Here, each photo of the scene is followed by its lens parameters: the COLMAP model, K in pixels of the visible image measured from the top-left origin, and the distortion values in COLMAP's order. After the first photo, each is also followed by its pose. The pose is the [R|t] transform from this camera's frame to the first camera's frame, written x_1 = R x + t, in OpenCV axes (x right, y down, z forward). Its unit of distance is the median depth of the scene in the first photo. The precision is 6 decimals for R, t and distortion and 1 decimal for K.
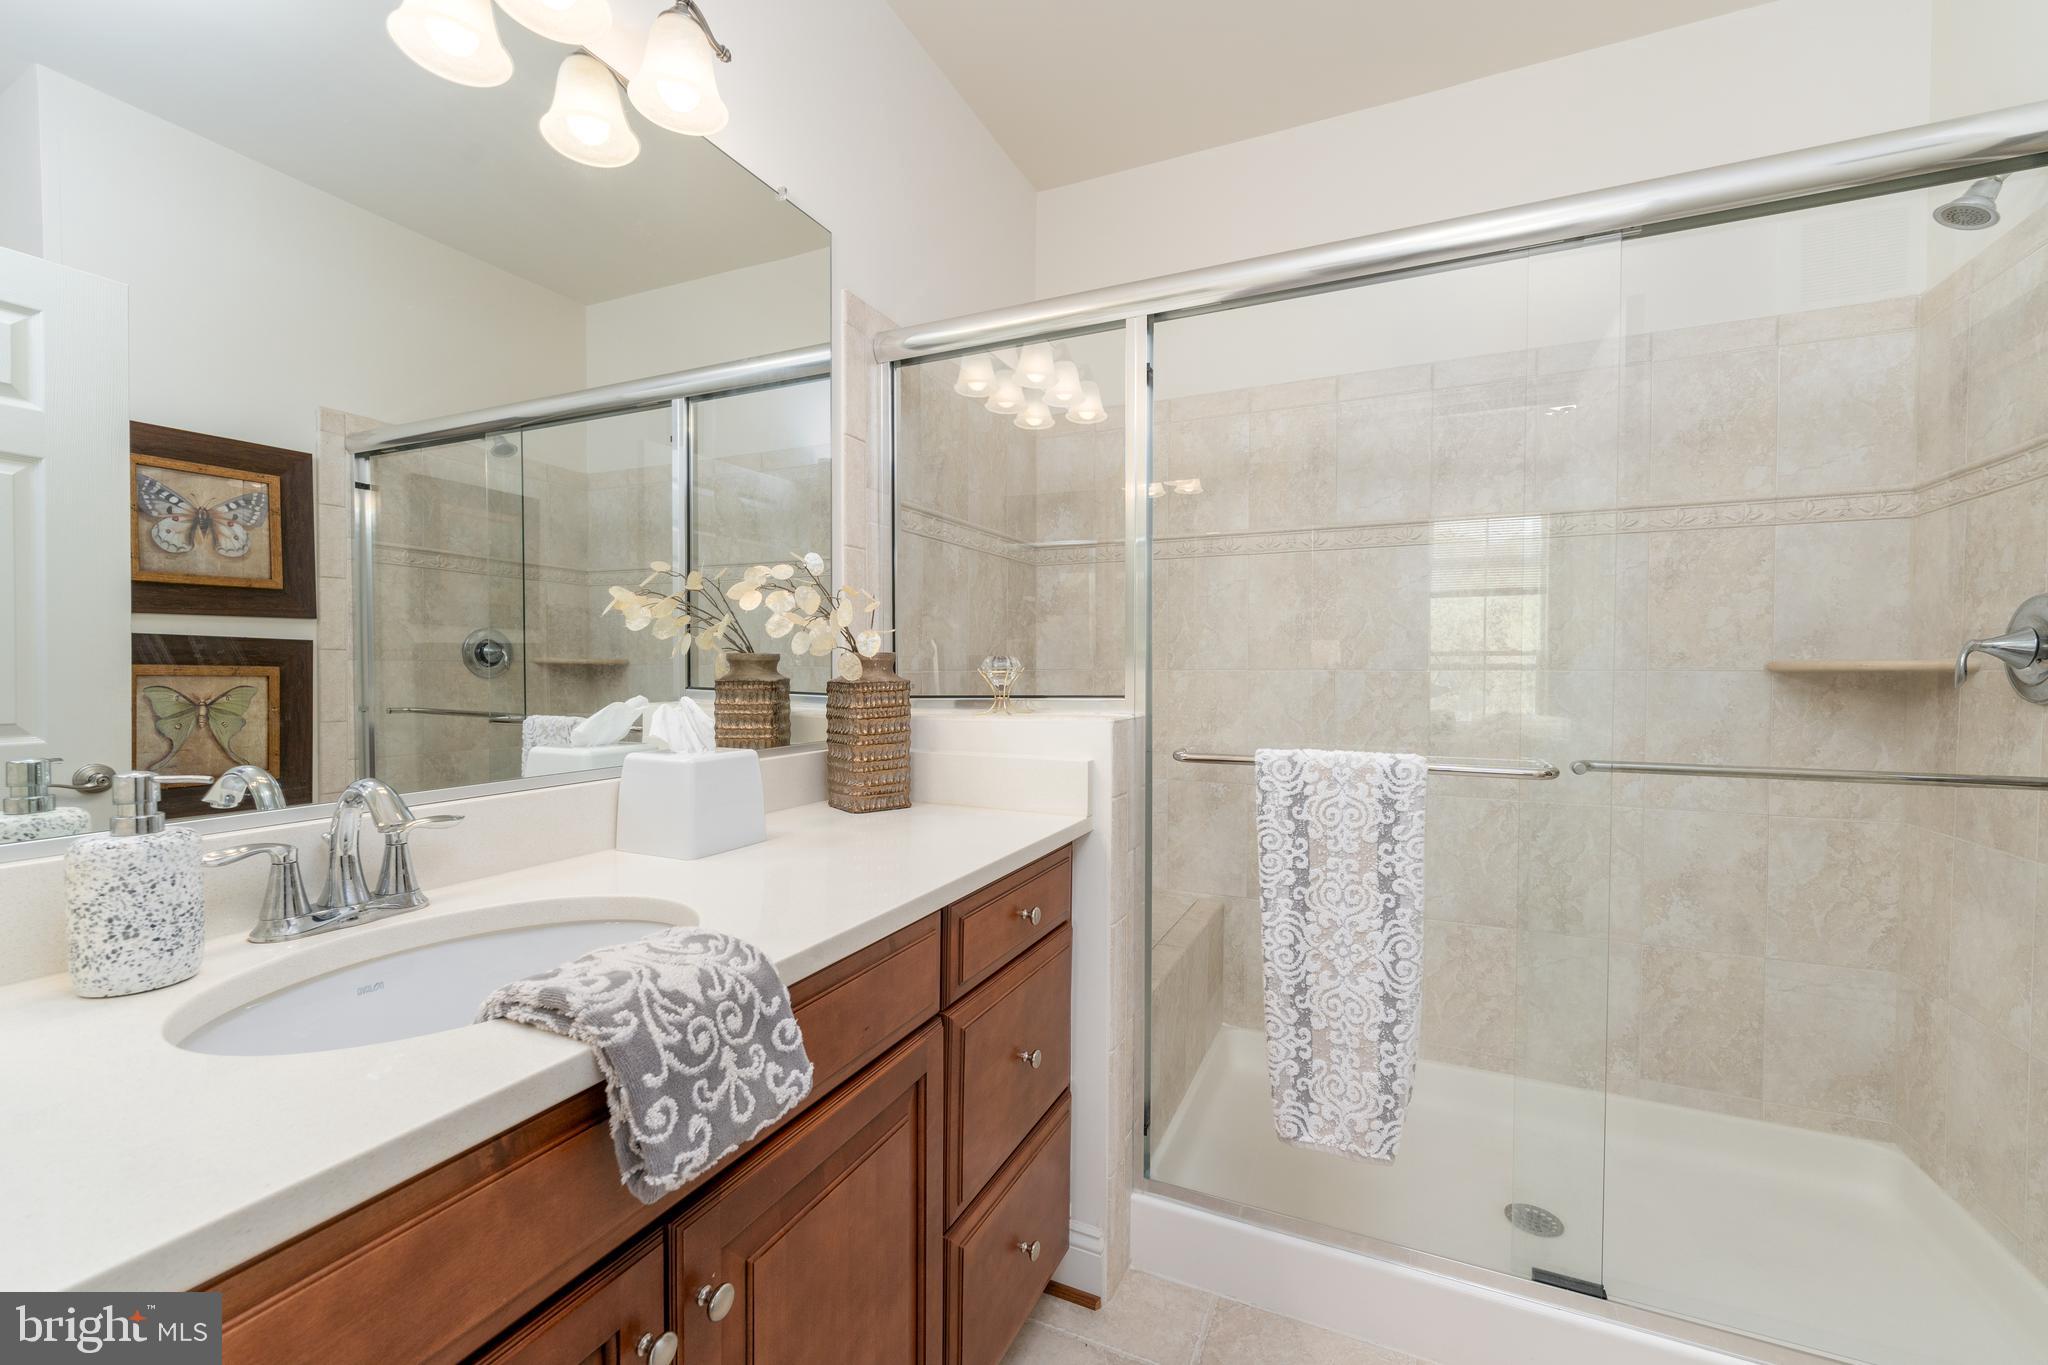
lens RADIAL K [[838.6, 0, 1033.0], [0, 838.6, 683.2], [0, 0, 1]] dist [0.000462, 0.000196]
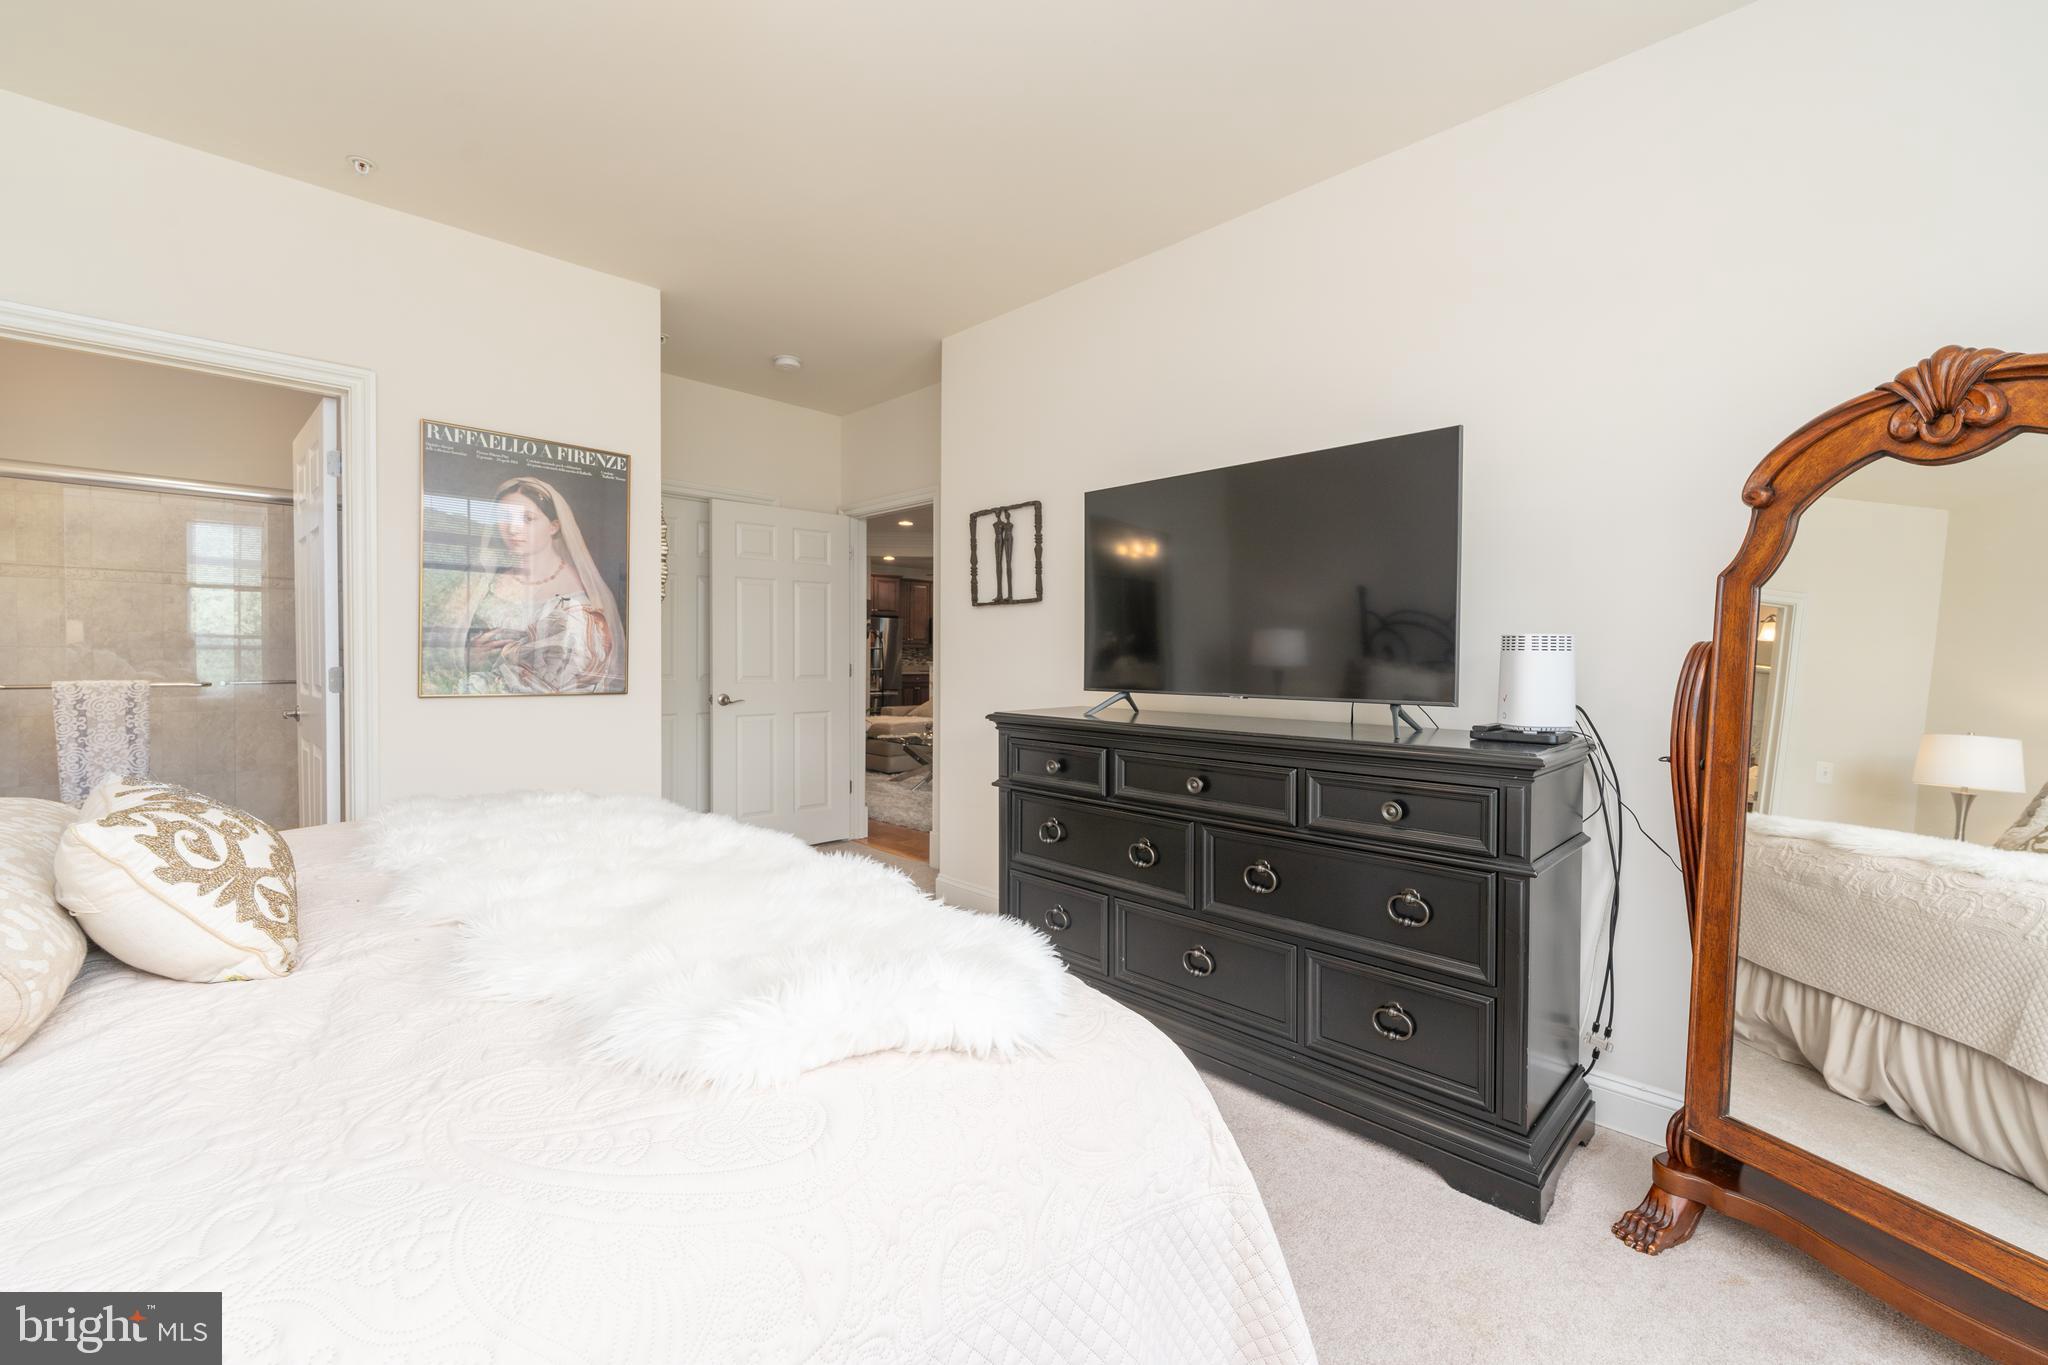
lens RADIAL K [[838.6, 0, 1040.2], [0, 838.6, 678.1], [0, 0, 1]] dist [0.000462, 0.000196]
pose [[0.353826, -0.017948, 0.935139, -0.969016], [0.004572, 0.999837, 0.017459, 0.041739], [-0.935300, -0.001902, 0.353850, -2.454447]]
